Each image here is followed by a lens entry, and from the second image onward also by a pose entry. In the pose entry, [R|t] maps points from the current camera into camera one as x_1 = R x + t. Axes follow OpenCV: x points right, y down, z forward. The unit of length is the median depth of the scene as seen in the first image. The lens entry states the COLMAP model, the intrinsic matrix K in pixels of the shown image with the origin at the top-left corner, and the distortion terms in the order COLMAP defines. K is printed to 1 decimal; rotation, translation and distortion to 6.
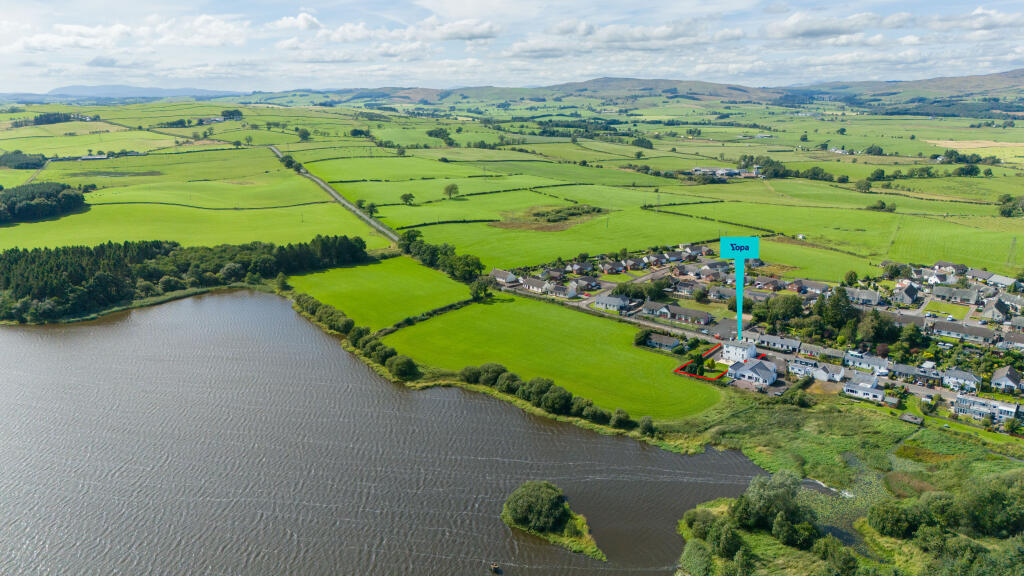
lens RADIAL K [[736.8, 0, 515.2], [0, 736.8, 302.1], [0, 0, 1]] dist [0.072924, -0.079648]
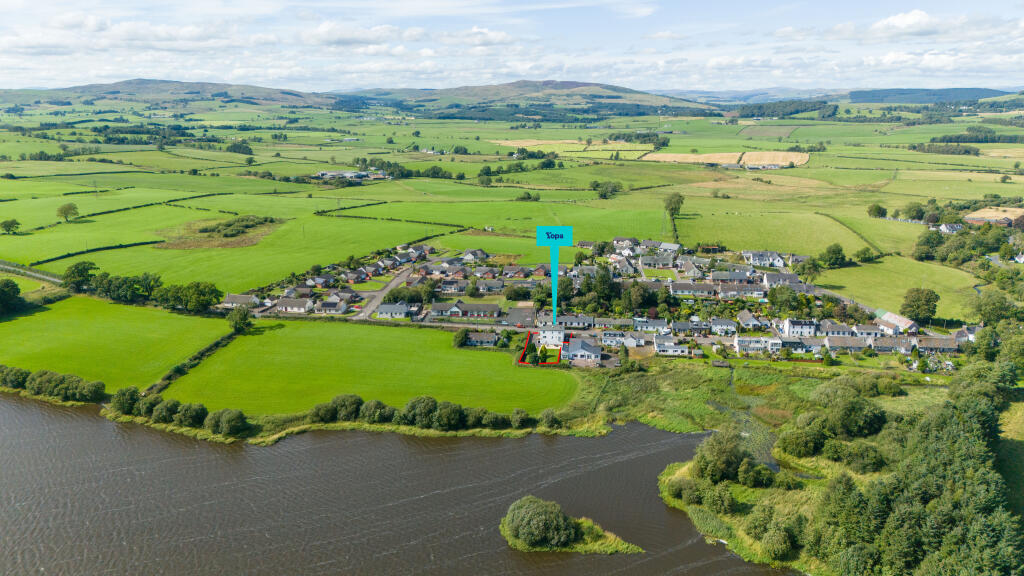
lens RADIAL K [[746.1, 0, 516.0], [0, 746.1, 289.2], [0, 0, 1]] dist [0.082334, -0.091827]
pose [[0.840067, -0.134069, 0.525655, -0.252619], [0.147659, 0.988905, 0.016243, -0.019932], [-0.522001, 0.063972, 0.850543, 0.106524]]
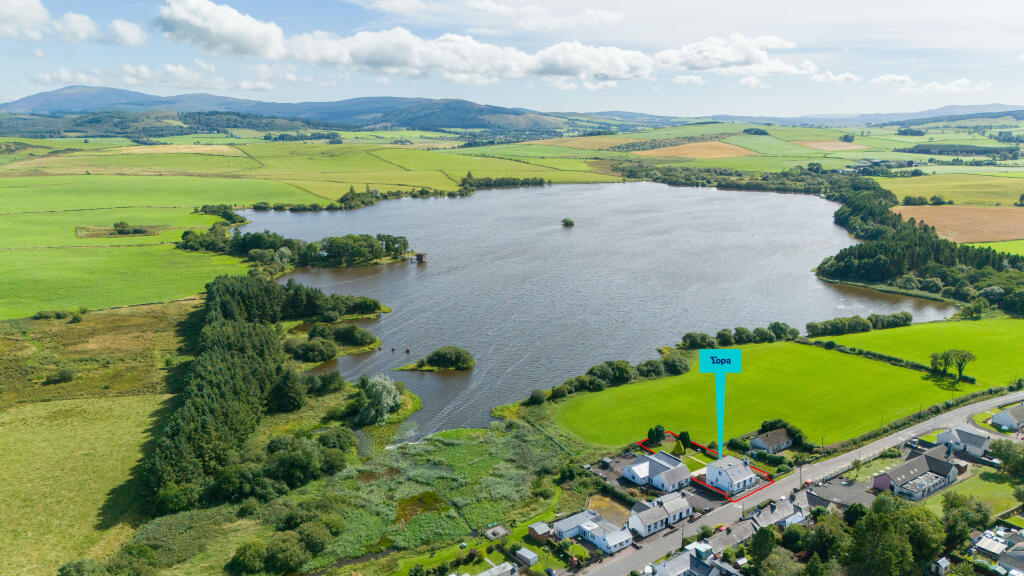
lens RADIAL K [[746.1, 0, 516.0], [0, 746.1, 289.2], [0, 0, 1]] dist [0.082334, -0.091827]
pose [[-0.262552, 0.215822, -0.940472, 0.846678], [-0.260201, 0.922723, 0.284390, -0.209619], [0.929173, 0.319379, -0.186106, 0.773641]]
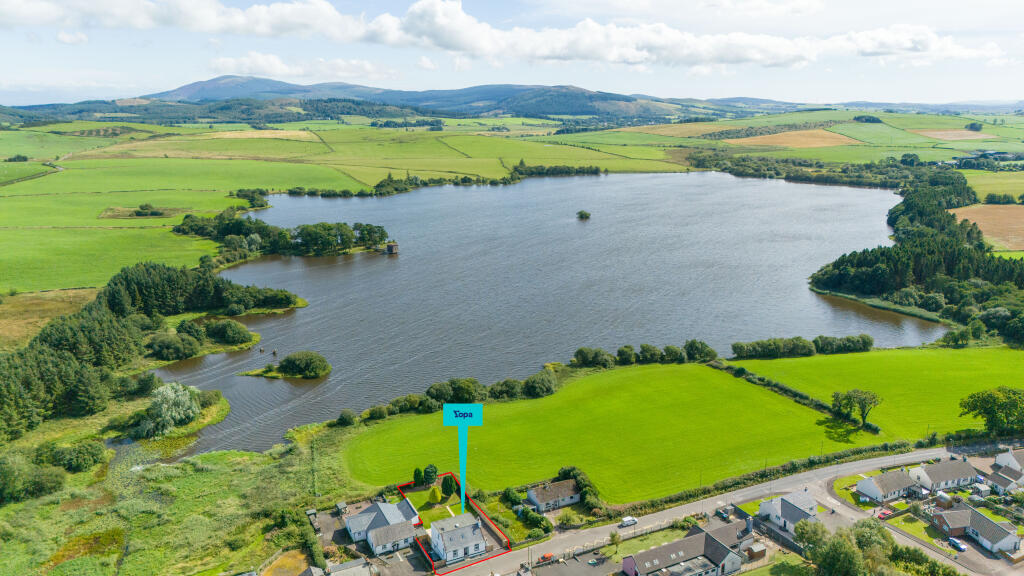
lens RADIAL K [[736.8, 0, 515.2], [0, 736.8, 302.1], [0, 0, 1]] dist [0.072924, -0.079648]
pose [[-0.412441, 0.234631, -0.880250, 0.639965], [-0.246864, 0.901322, 0.355916, -0.266788], [0.876898, 0.364097, -0.313821, 0.998779]]
